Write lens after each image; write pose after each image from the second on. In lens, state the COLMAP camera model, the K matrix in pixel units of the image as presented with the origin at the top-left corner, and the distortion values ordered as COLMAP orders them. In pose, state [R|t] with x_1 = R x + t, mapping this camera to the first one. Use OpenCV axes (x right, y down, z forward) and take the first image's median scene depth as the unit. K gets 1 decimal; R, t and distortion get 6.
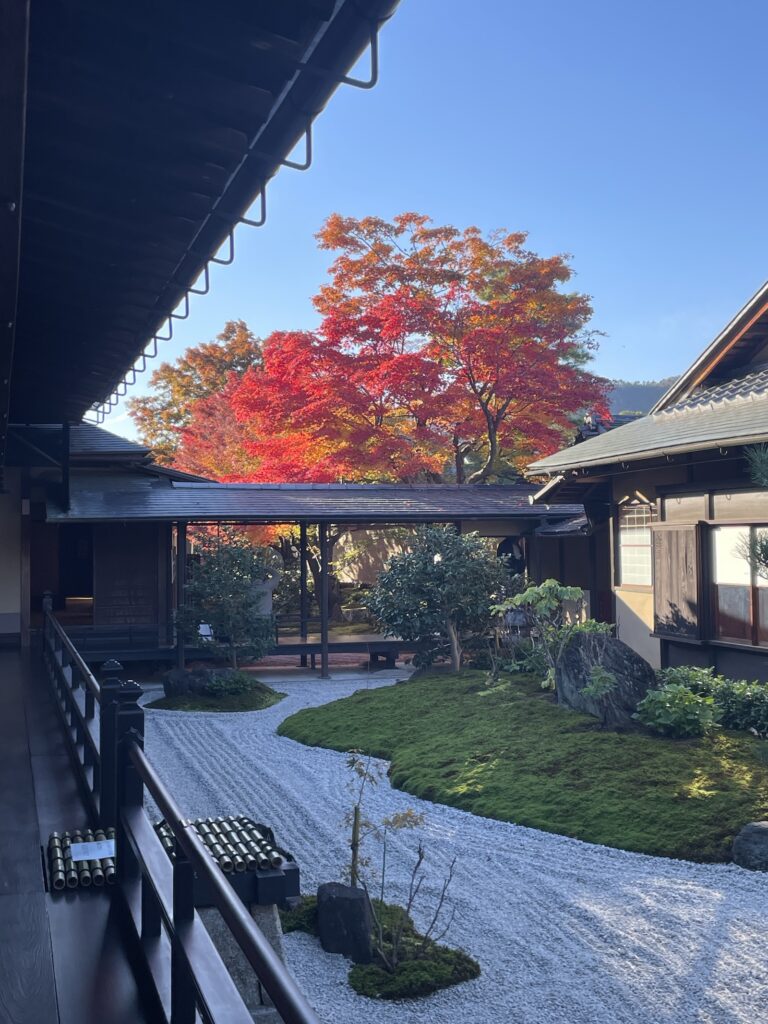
lens RADIAL K [[1307.5, 0, 385.8], [0, 1307.5, 512.9], [0, 0, 1]] dist [0.261393, 0.000000]
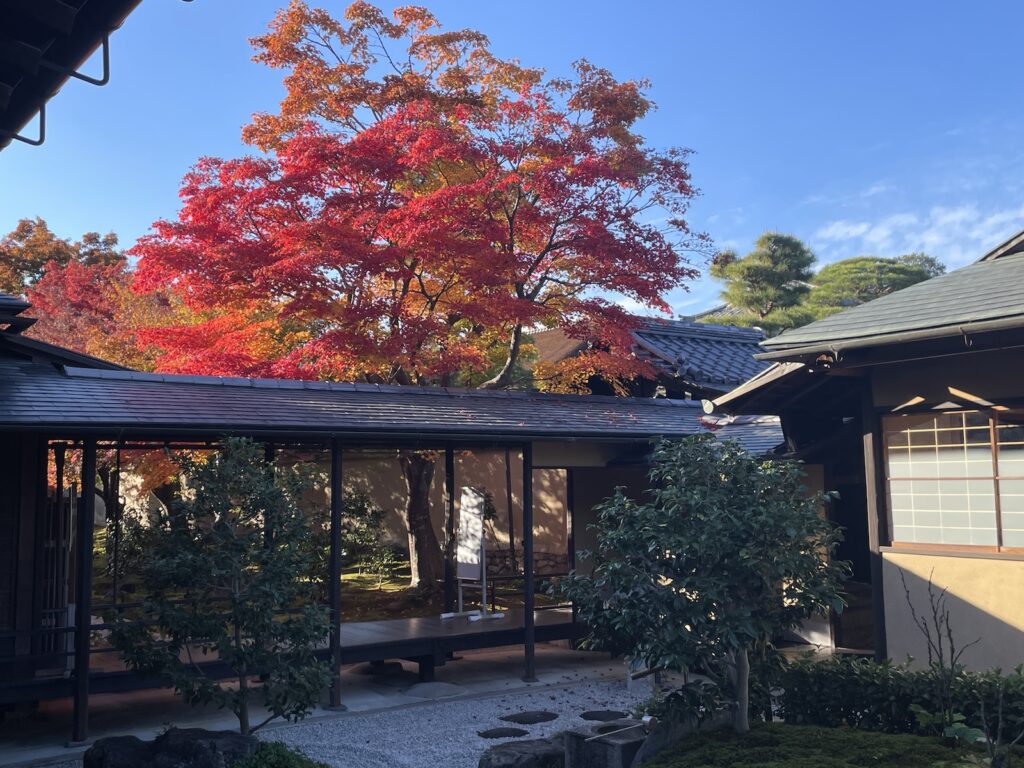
lens RADIAL K [[1114.8, 0, 510.1], [0, 1114.8, 378.1], [0, 0, 1]] dist [0.044205, 0.000000]
pose [[0.939026, 0.032662, 0.342291, -0.136916], [-0.006757, 0.997039, -0.076603, 0.015395], [-0.343779, 0.069619, 0.936466, 0.455887]]
